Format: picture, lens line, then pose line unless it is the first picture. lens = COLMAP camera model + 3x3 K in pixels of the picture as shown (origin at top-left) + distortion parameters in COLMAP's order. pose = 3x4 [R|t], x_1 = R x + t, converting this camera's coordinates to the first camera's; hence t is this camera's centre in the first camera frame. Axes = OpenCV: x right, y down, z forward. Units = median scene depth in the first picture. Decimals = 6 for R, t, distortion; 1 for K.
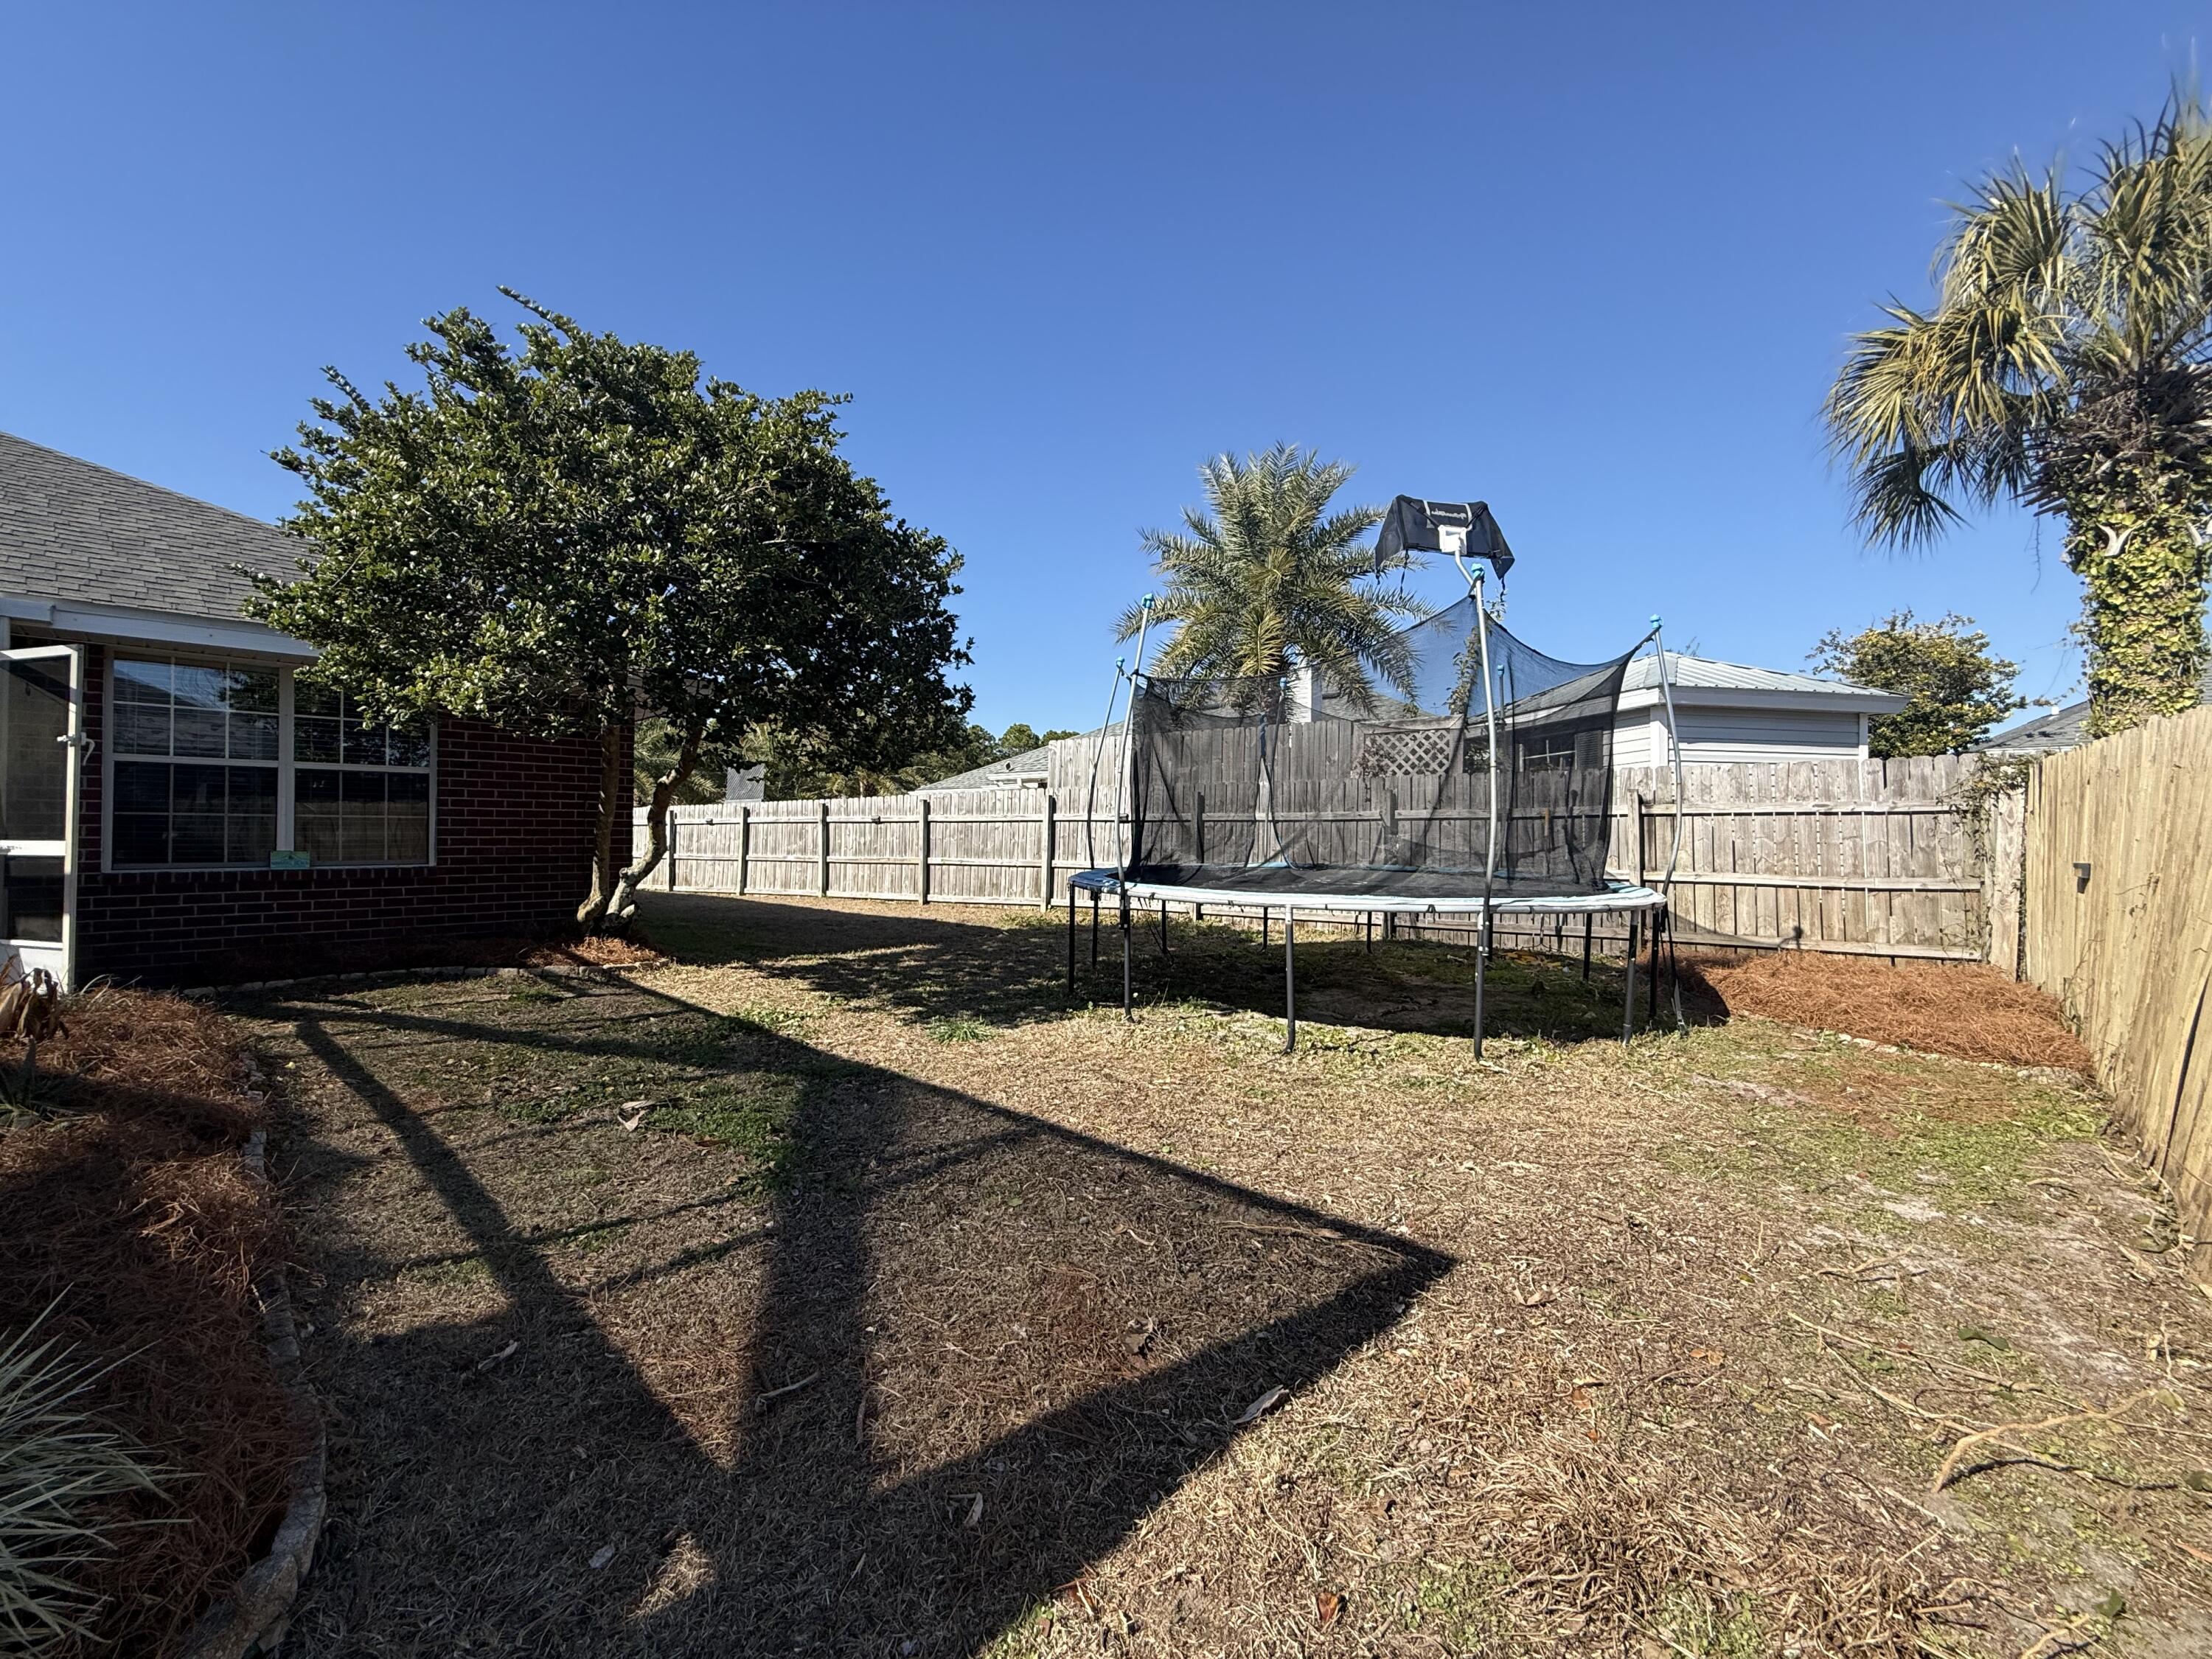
lens RADIAL K [[887.8, 0, 1099.6], [0, 887.8, 825.7], [0, 0, 1]] dist [-0.000997, -0.000424]
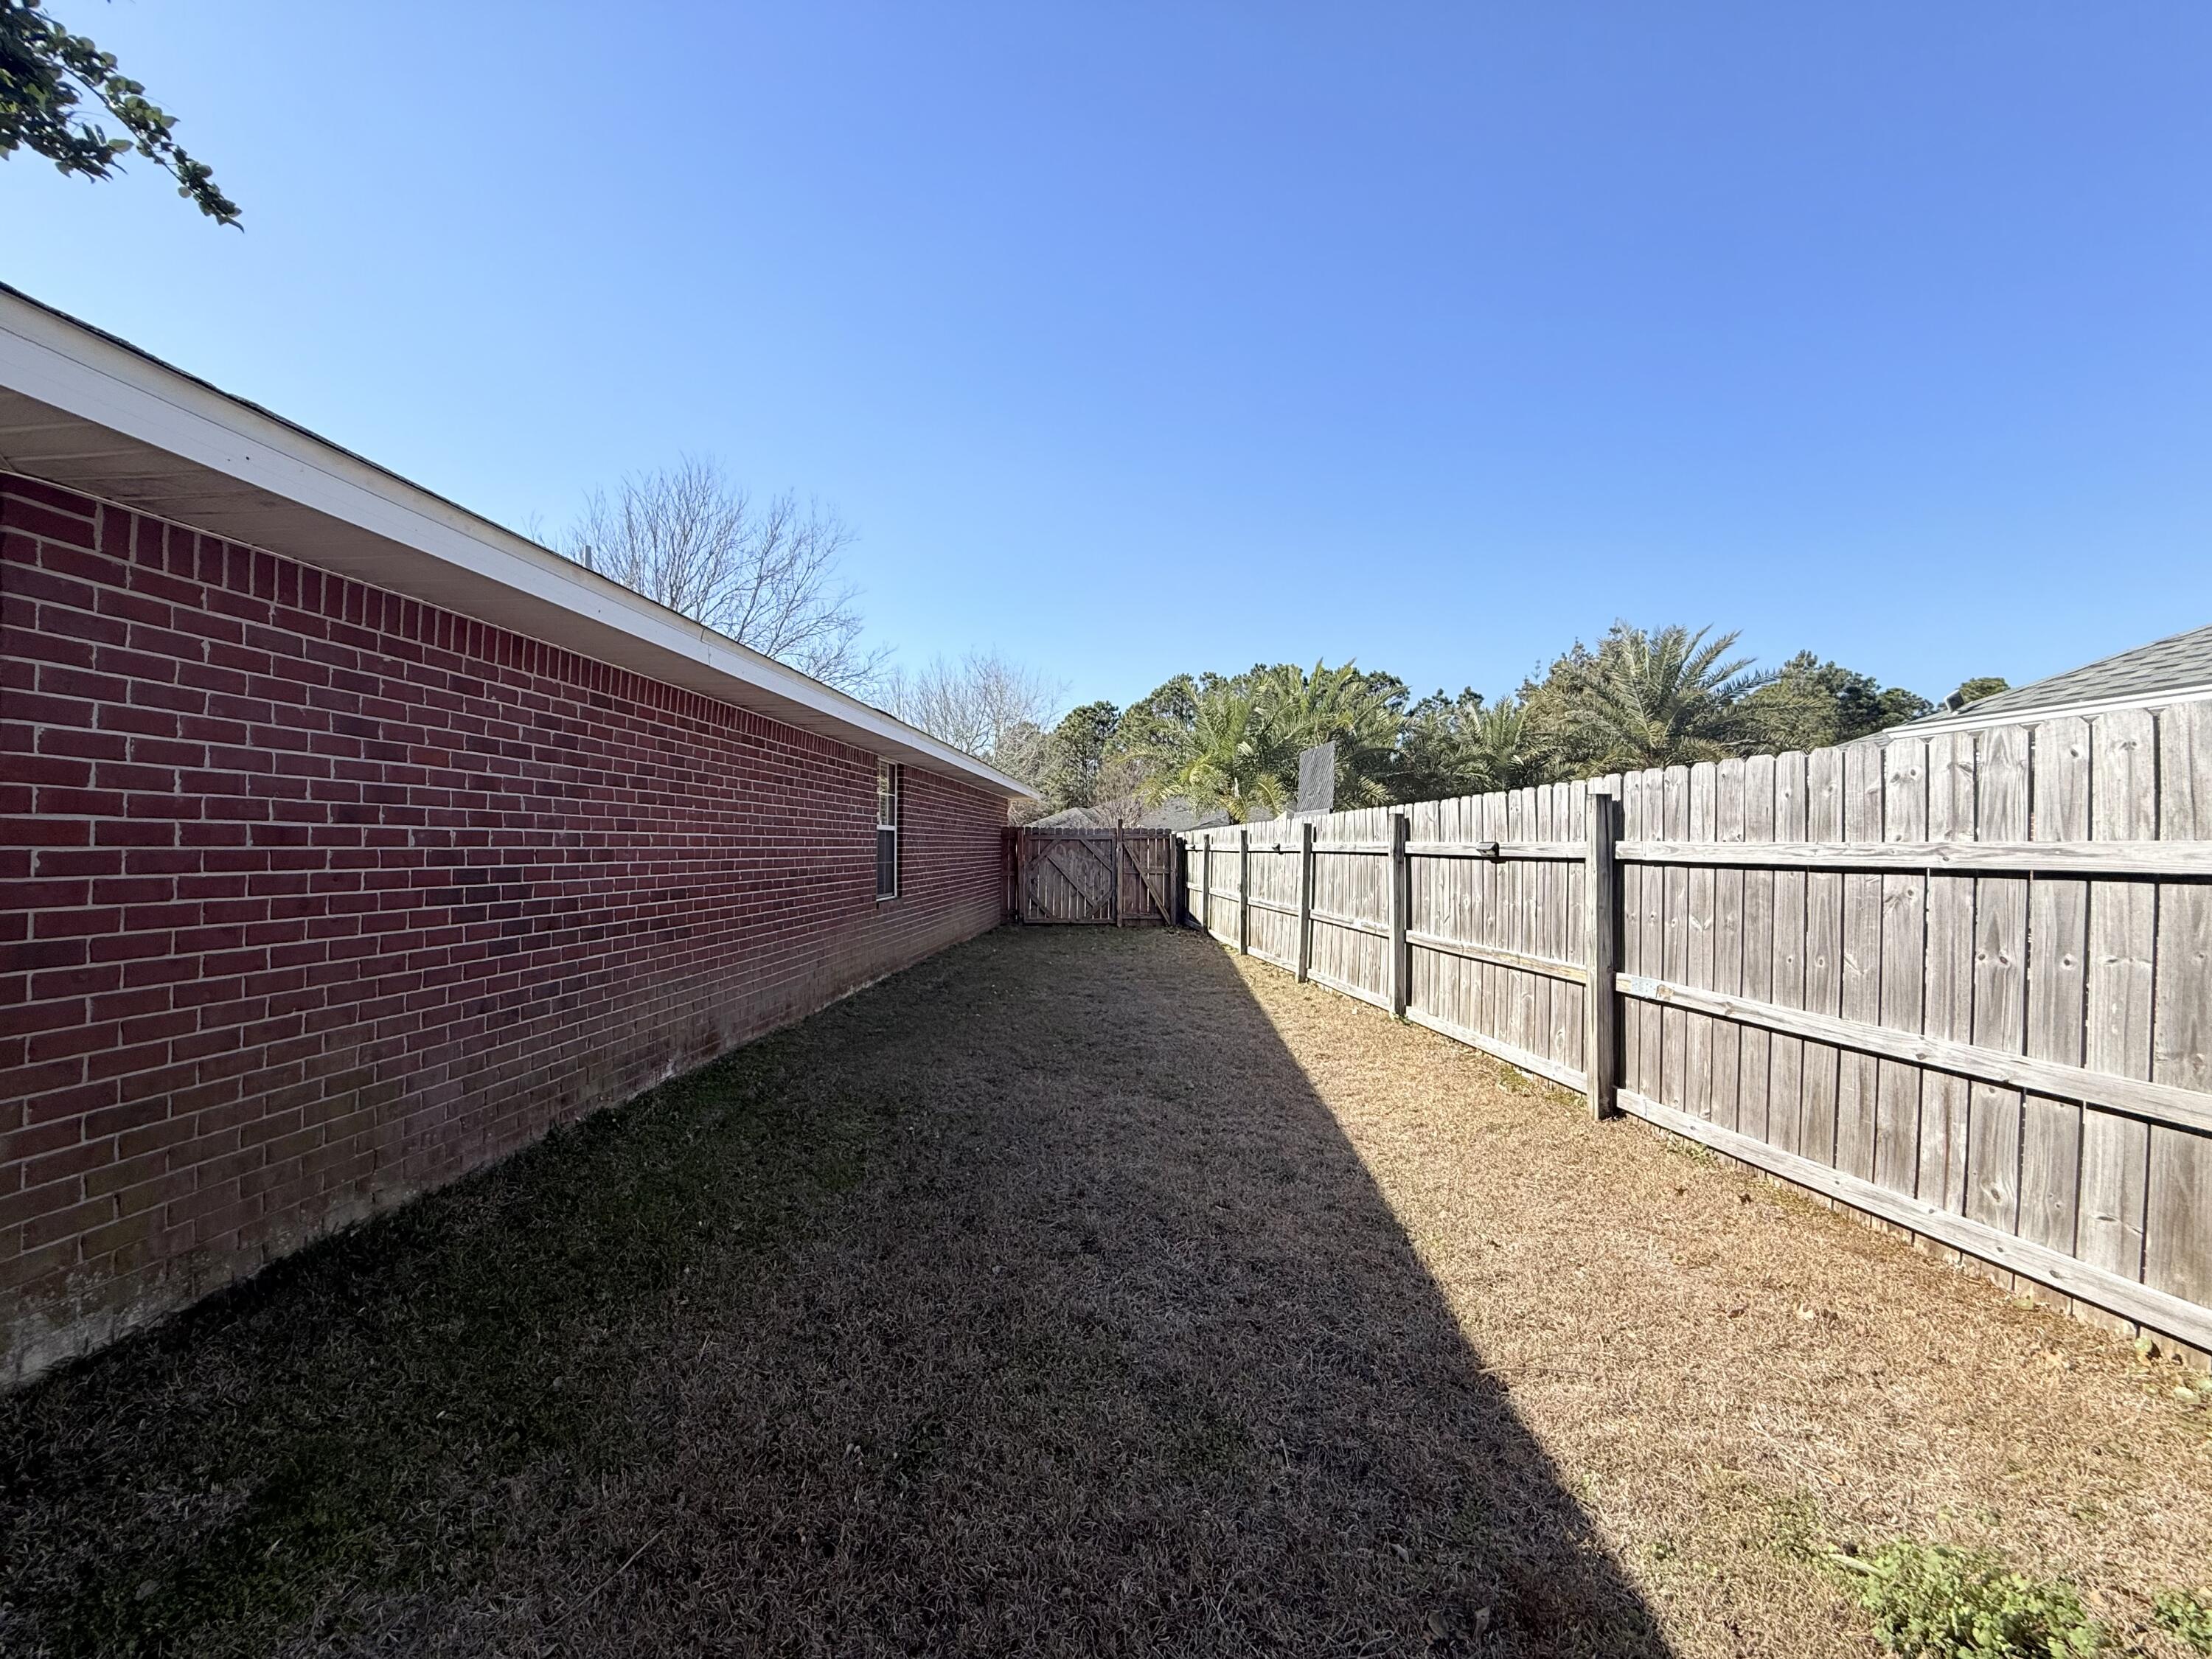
lens RADIAL K [[887.8, 0, 1099.6], [0, 887.8, 825.7], [0, 0, 1]] dist [-0.000997, -0.000424]
pose [[0.641279, -0.017856, -0.767100, -0.064032], [0.009148, 0.999836, -0.015626, -0.013694], [0.767253, 0.003004, 0.641337, 0.630075]]
